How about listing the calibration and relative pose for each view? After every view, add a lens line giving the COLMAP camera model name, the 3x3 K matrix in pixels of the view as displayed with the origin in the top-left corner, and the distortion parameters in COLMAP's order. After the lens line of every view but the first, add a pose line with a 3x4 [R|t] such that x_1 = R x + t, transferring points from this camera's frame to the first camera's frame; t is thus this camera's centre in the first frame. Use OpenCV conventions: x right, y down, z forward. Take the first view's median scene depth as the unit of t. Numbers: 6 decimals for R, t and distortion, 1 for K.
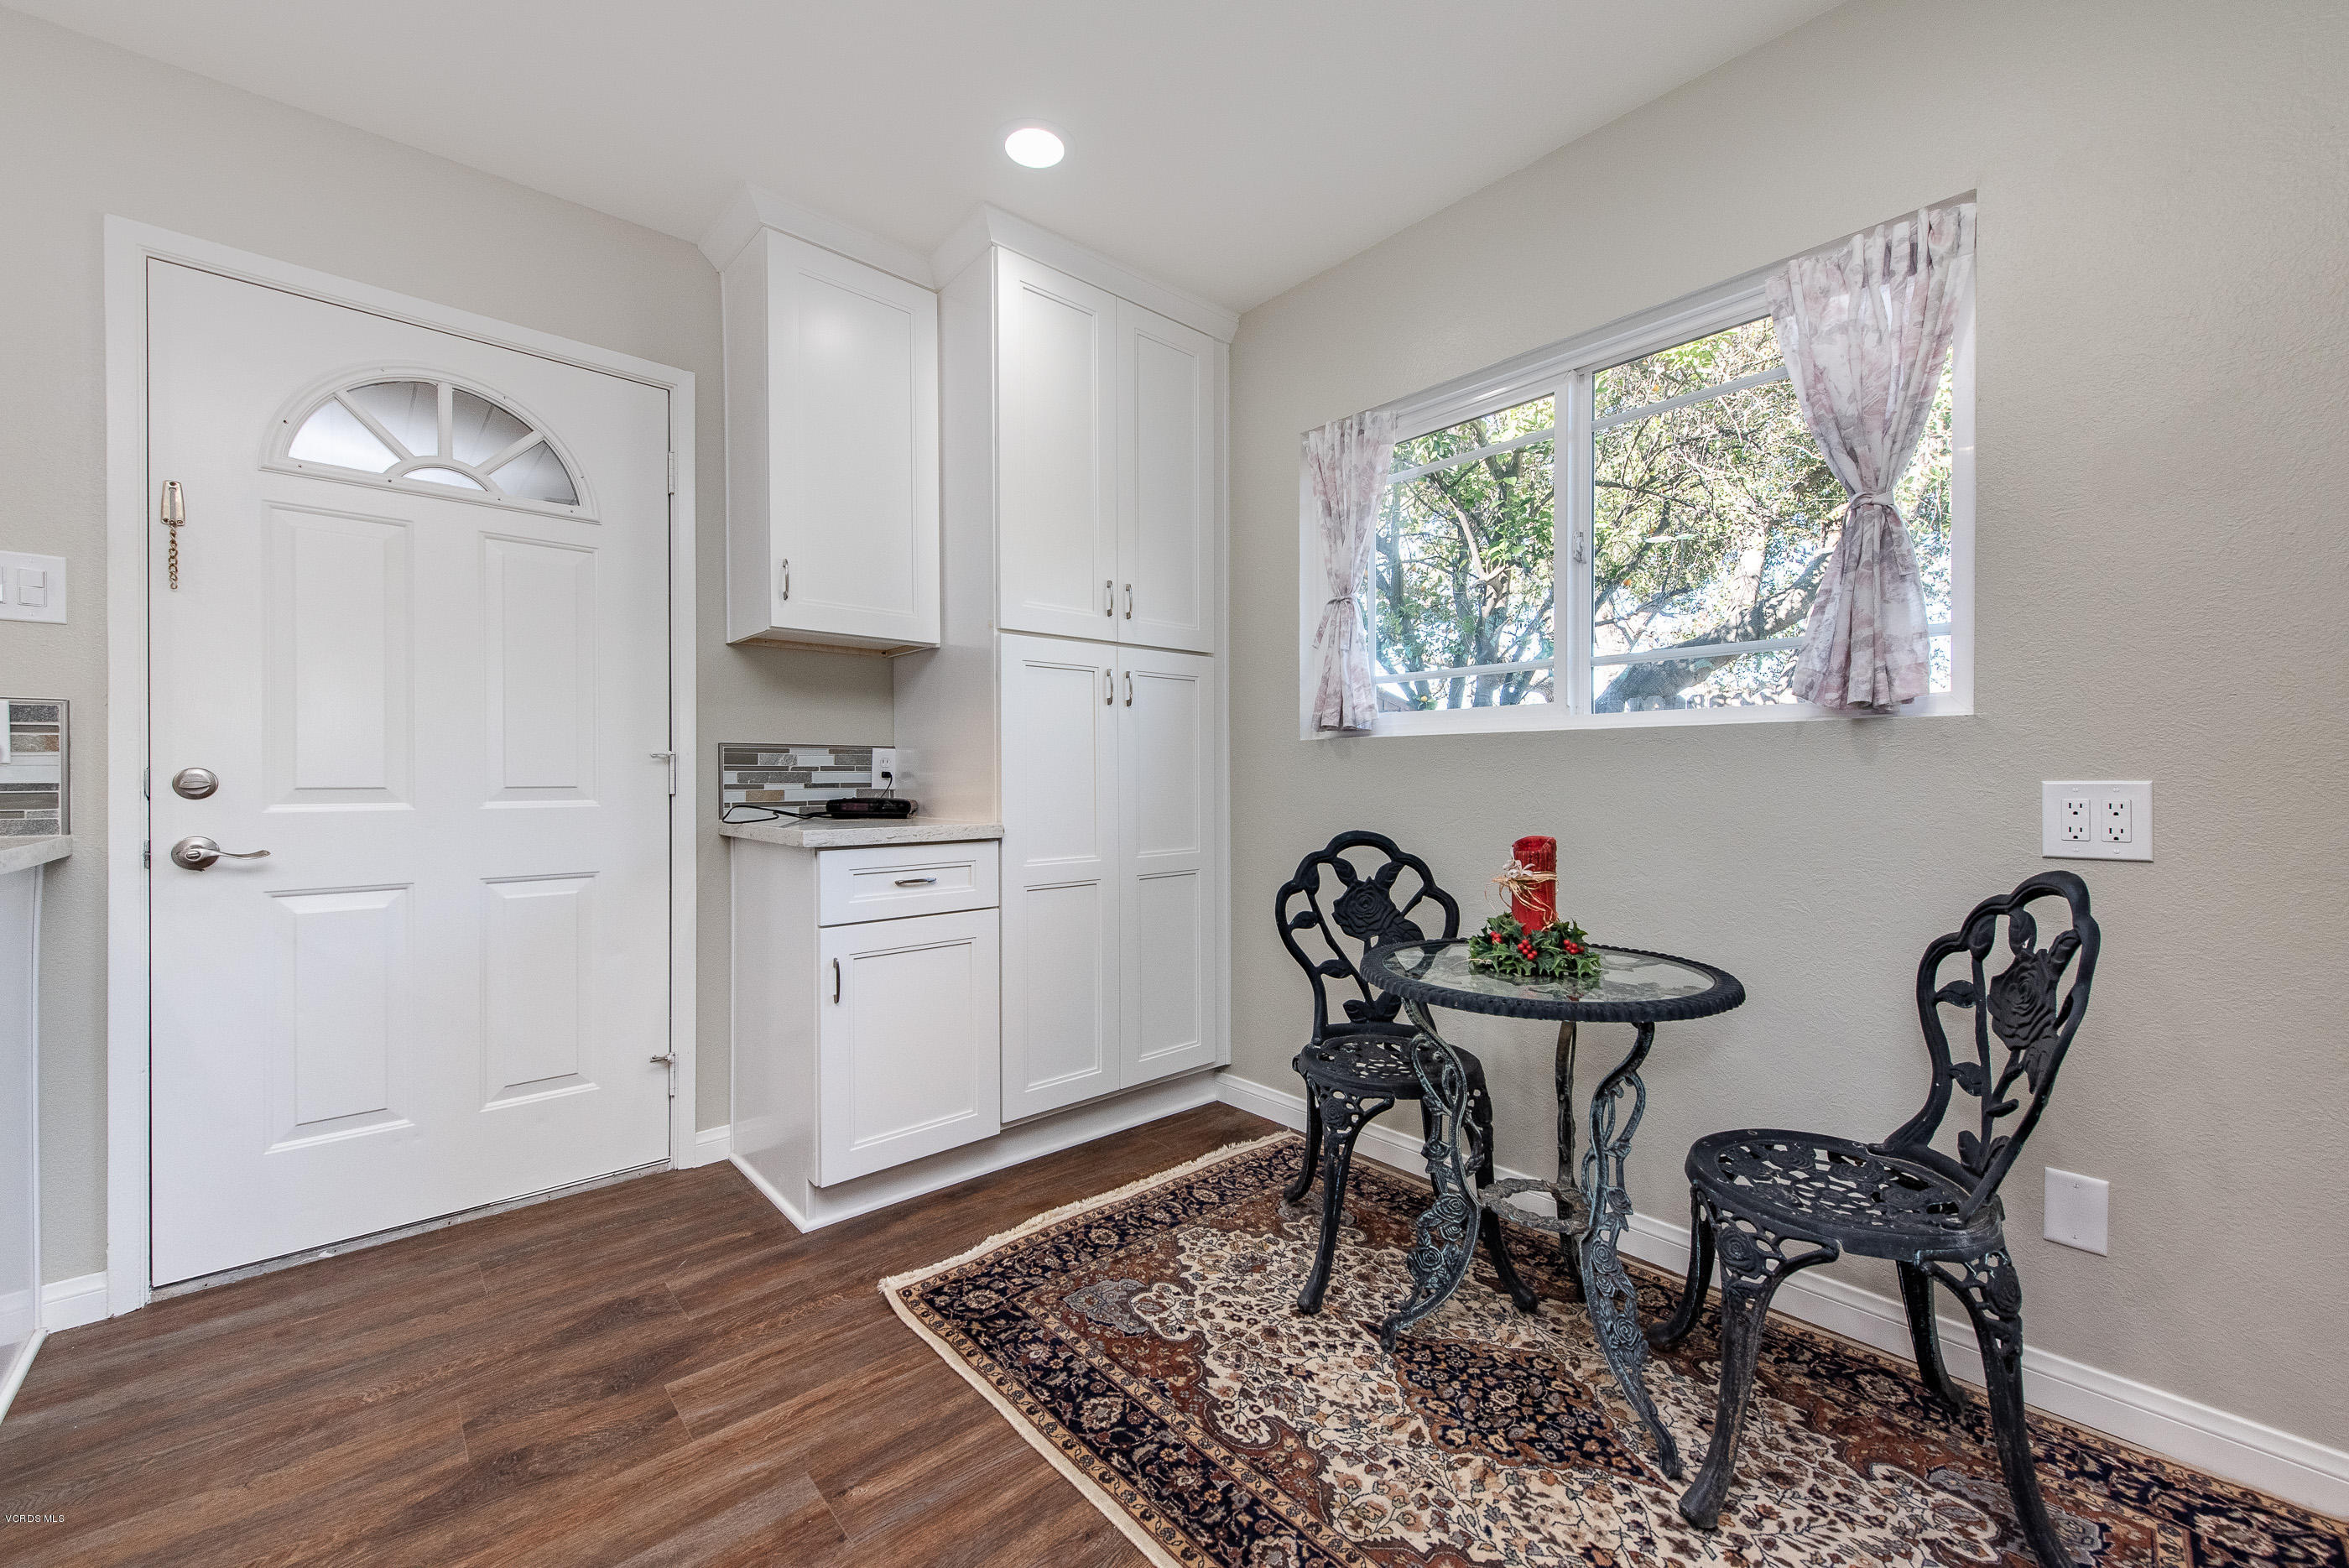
lens RADIAL K [[925.9, 0, 1194.4], [0, 925.9, 779.1], [0, 0, 1]] dist [0.008817, -0.003146]
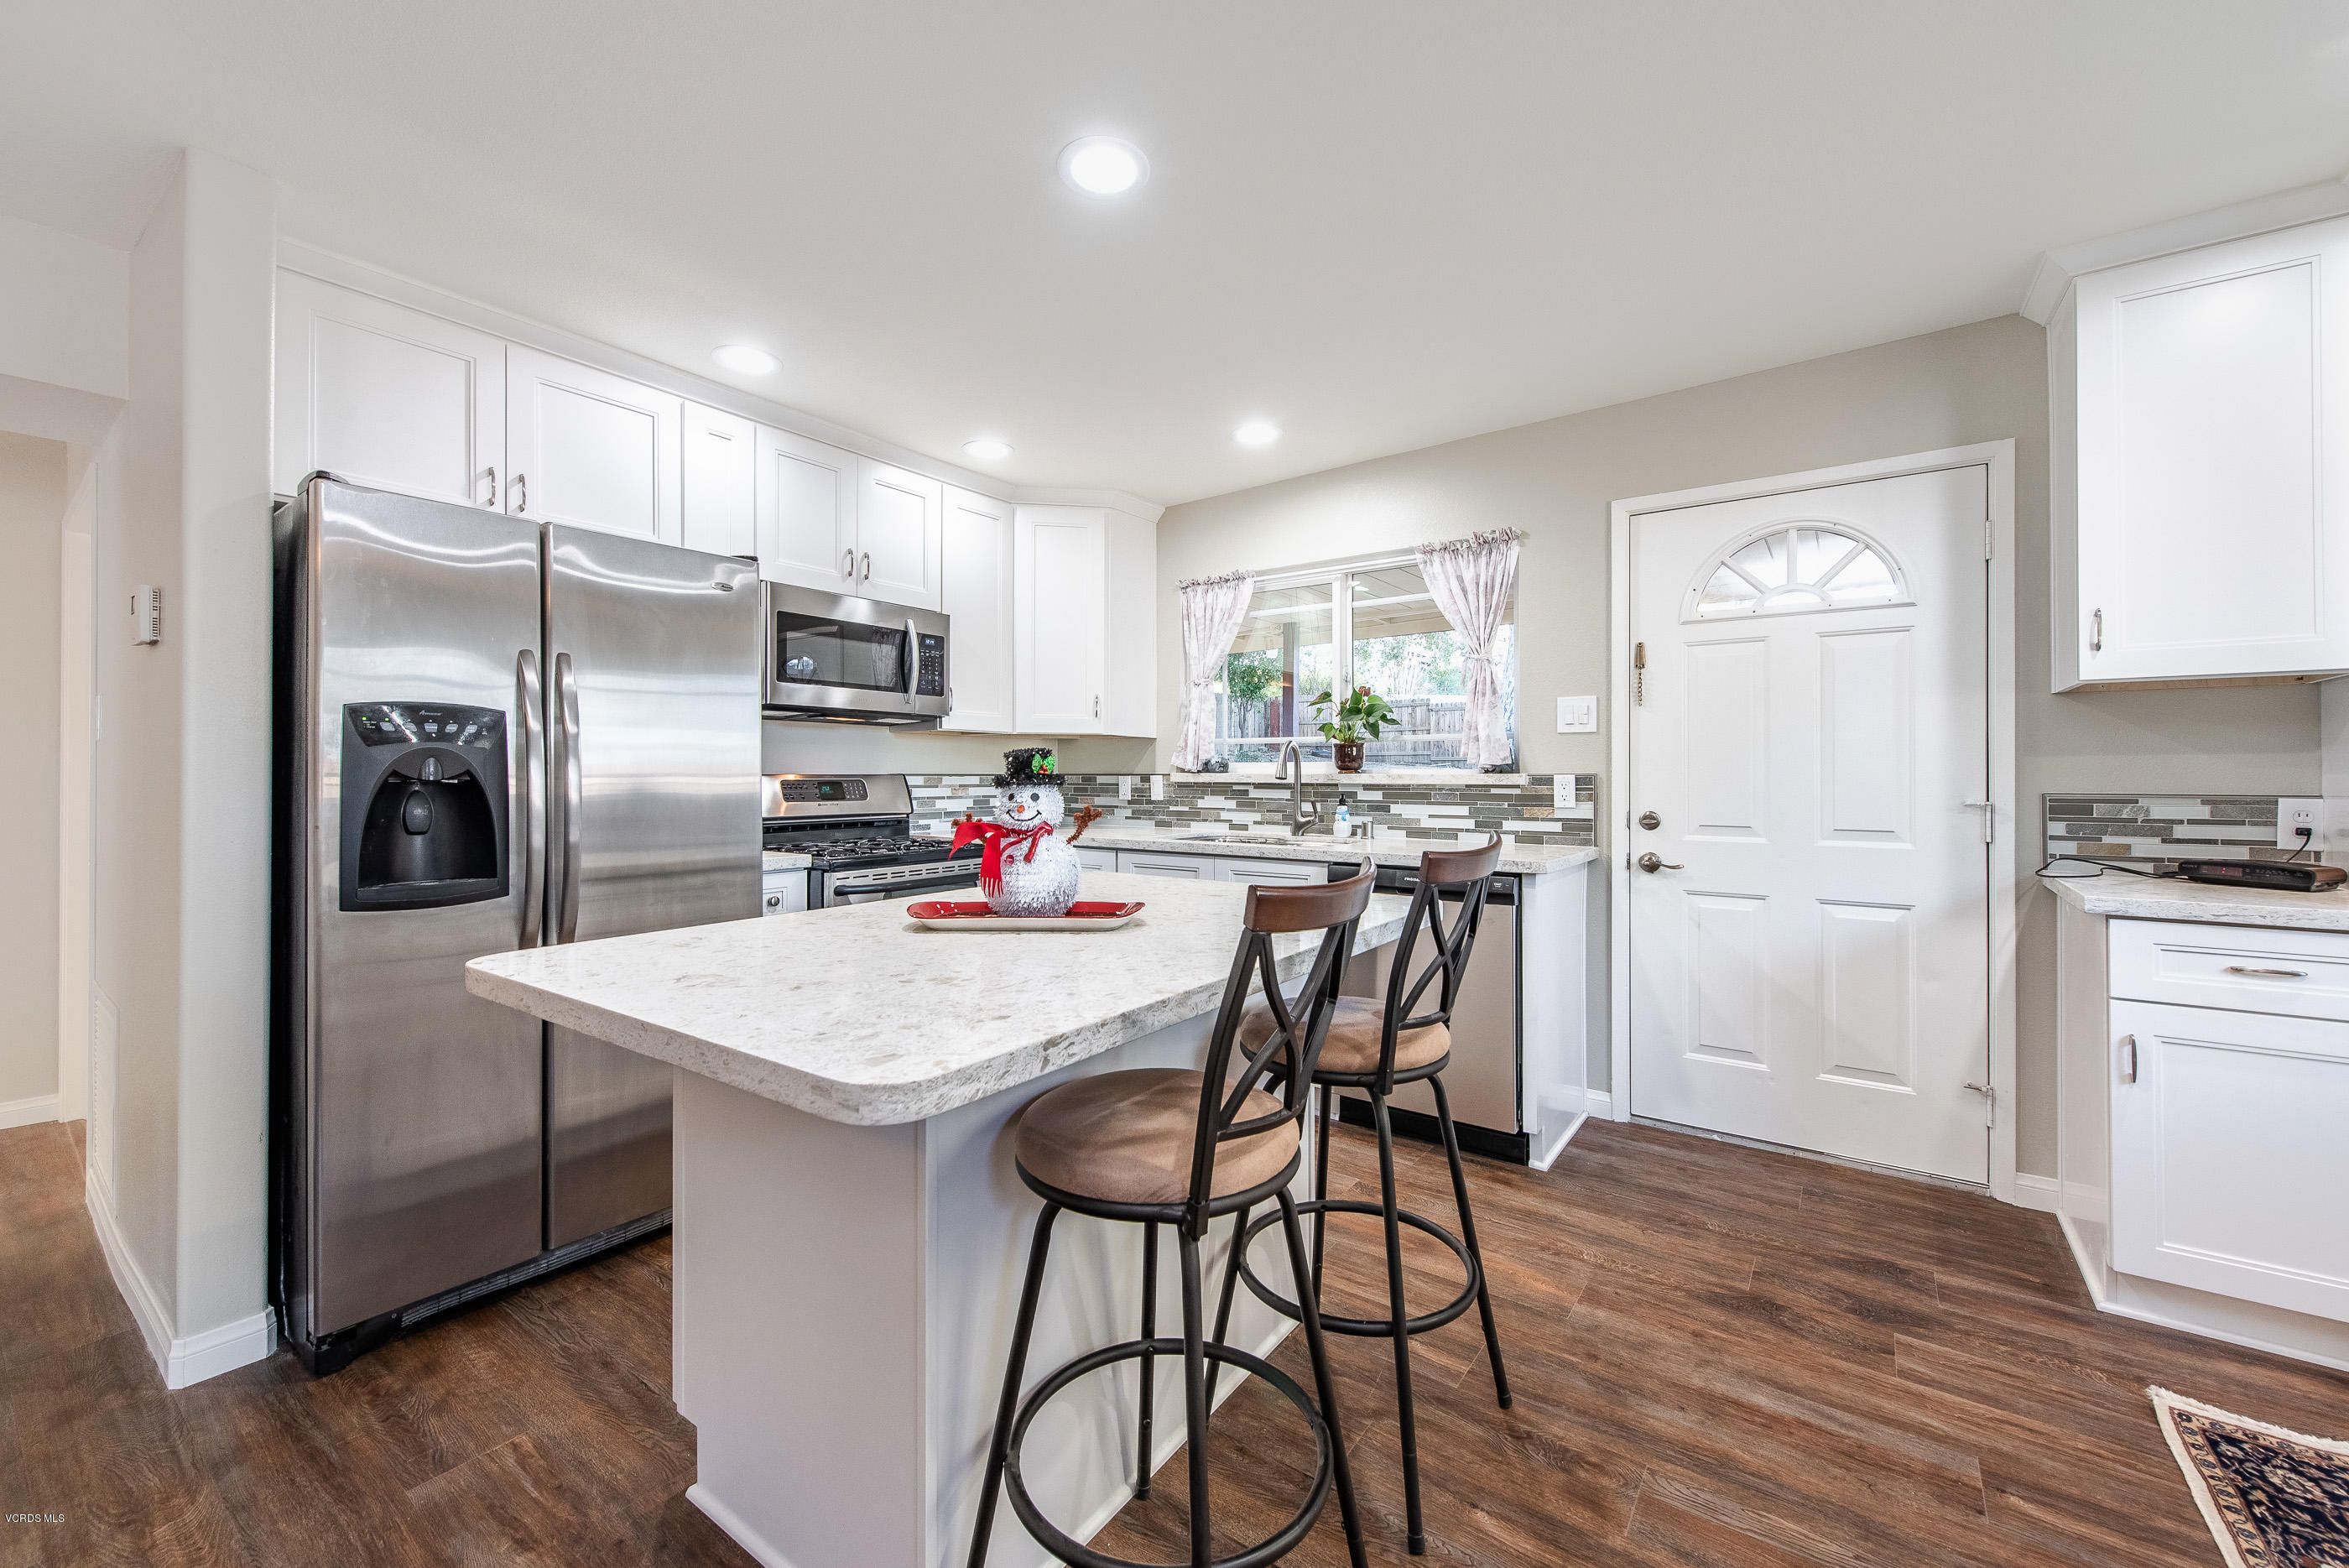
lens RADIAL K [[925.9, 0, 1182.4], [0, 925.9, 767.8], [0, 0, 1]] dist [0.008817, -0.003146]
pose [[0.201204, -0.003906, -0.979542, 0.333715], [-0.005663, 0.999971, -0.005151, -0.065361], [0.979533, 0.006583, 0.201176, -0.133902]]
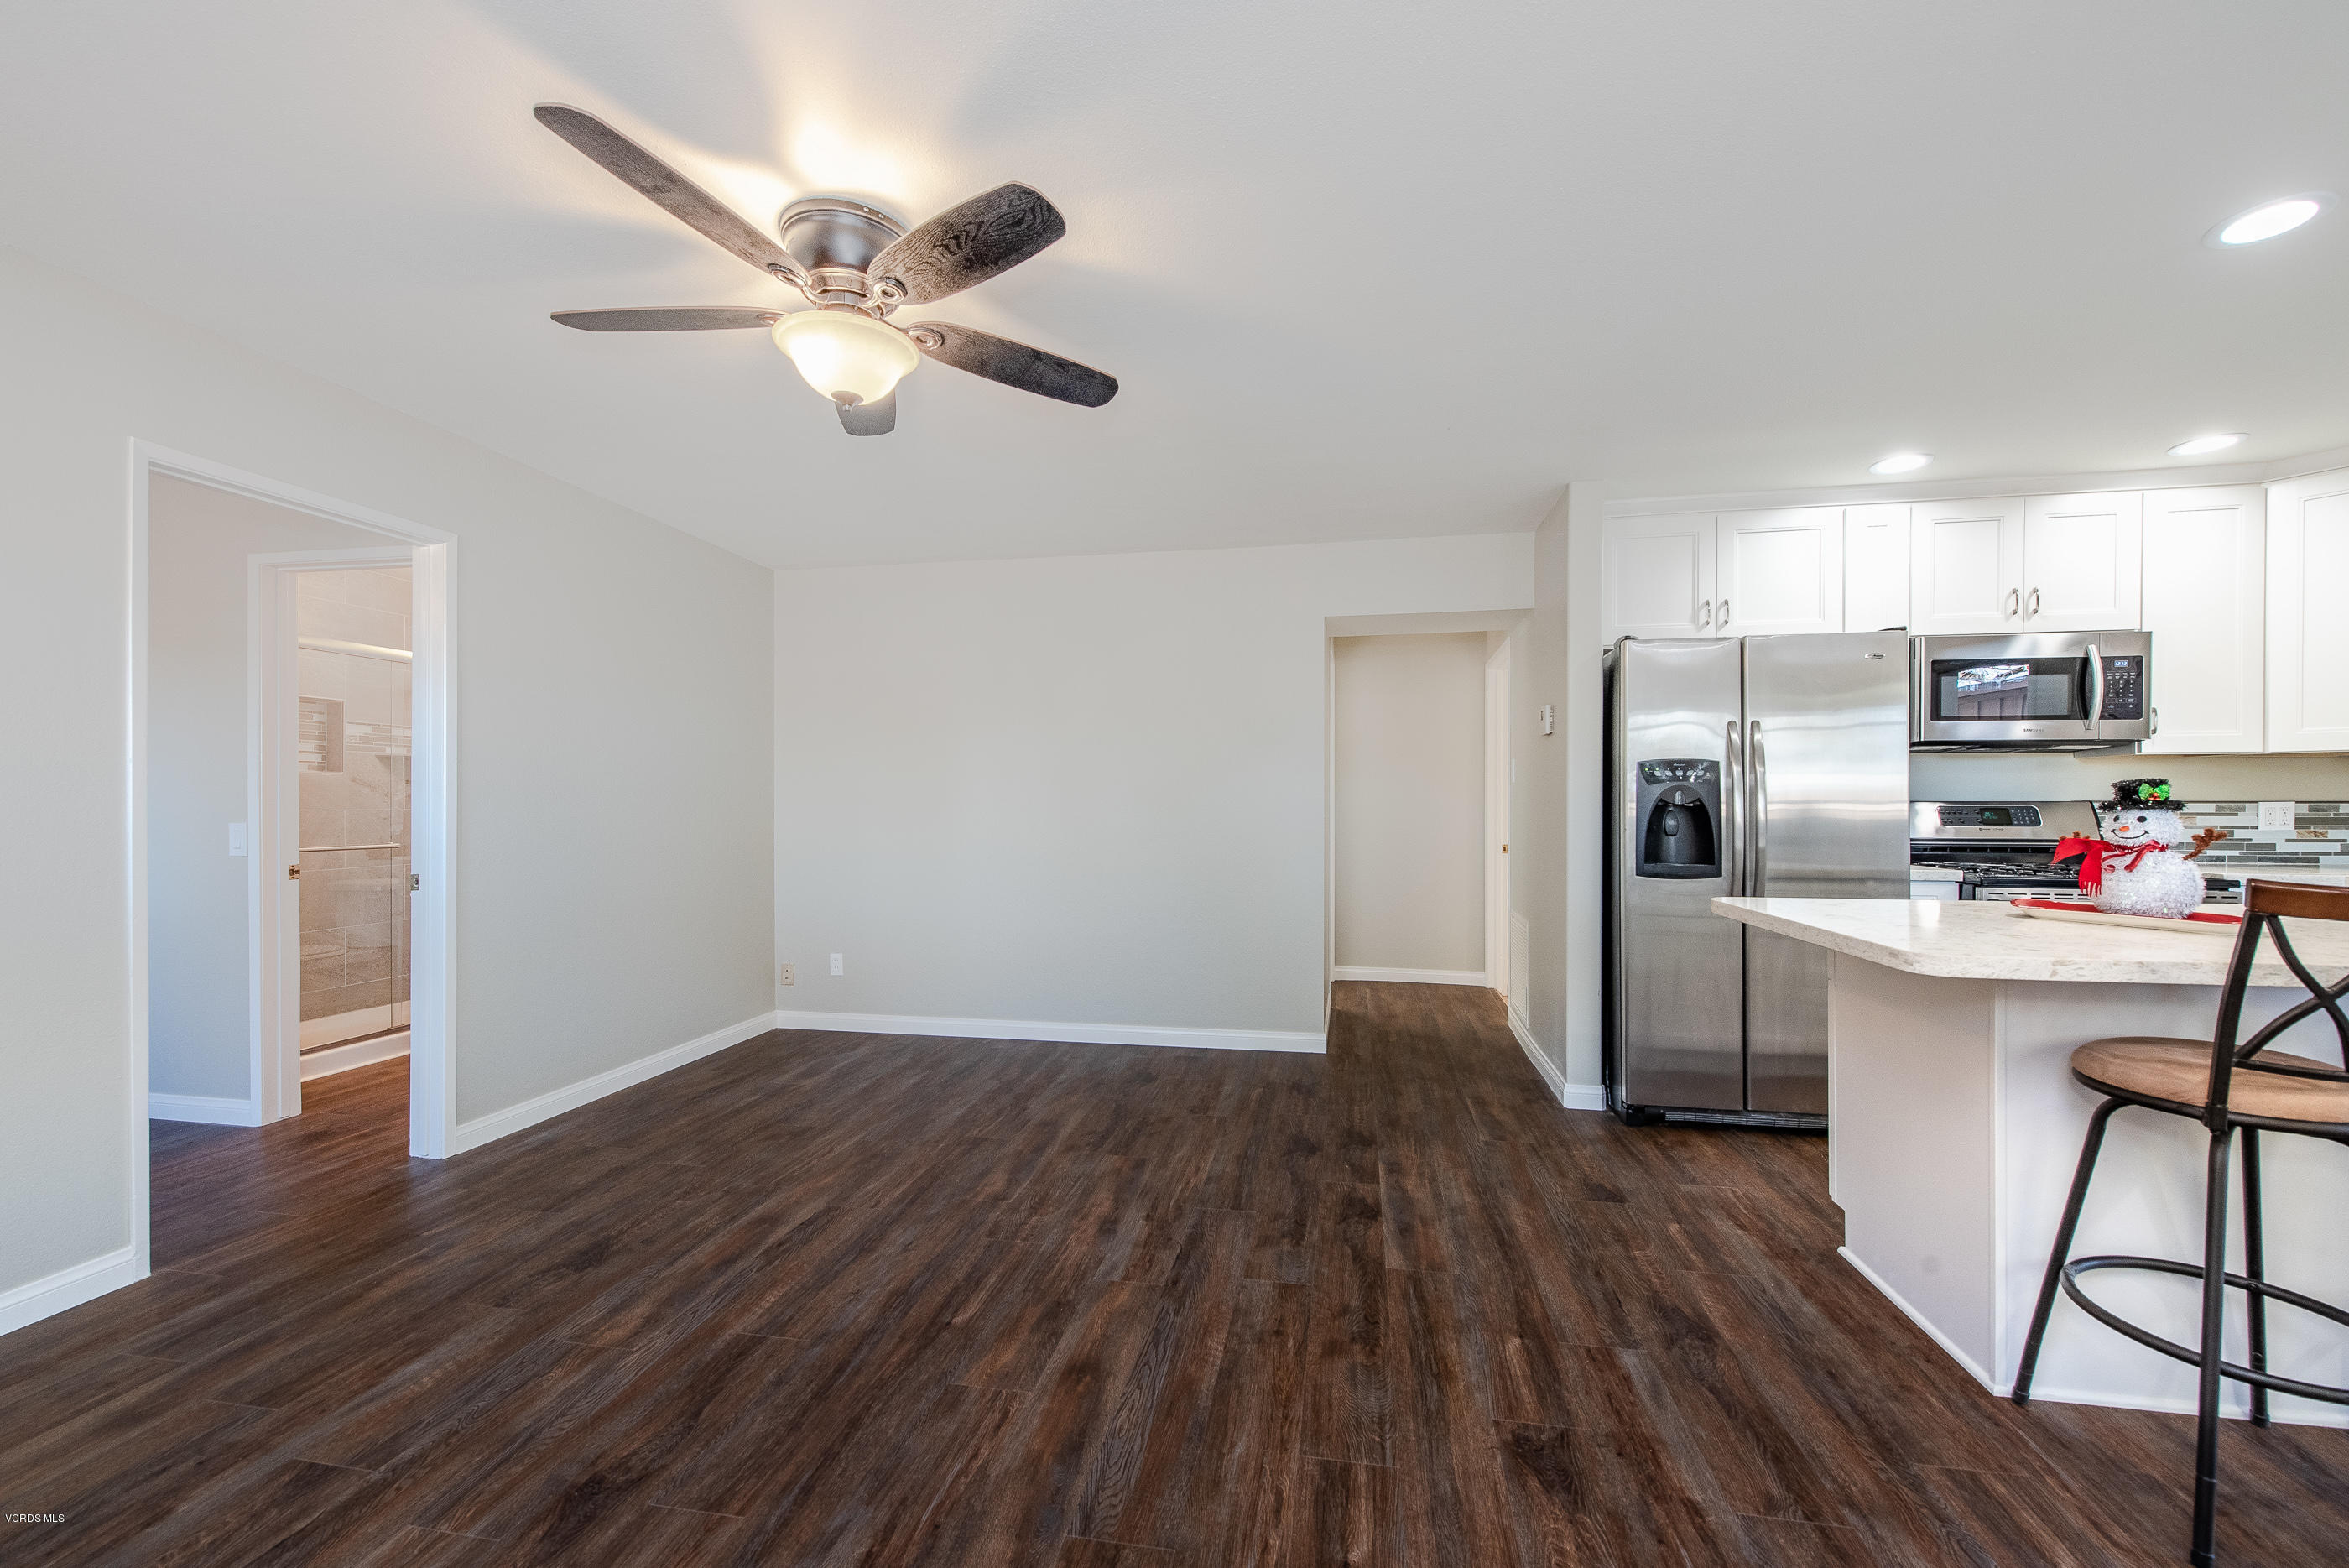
lens RADIAL K [[925.9, 0, 1188.3], [0, 925.9, 804.9], [0, 0, 1]] dist [0.008817, -0.003146]
pose [[-0.795926, 0.004734, -0.605375, 0.872268], [-0.001599, 0.999950, 0.009922, -0.066632], [0.605391, 0.008865, -0.795879, 0.059700]]
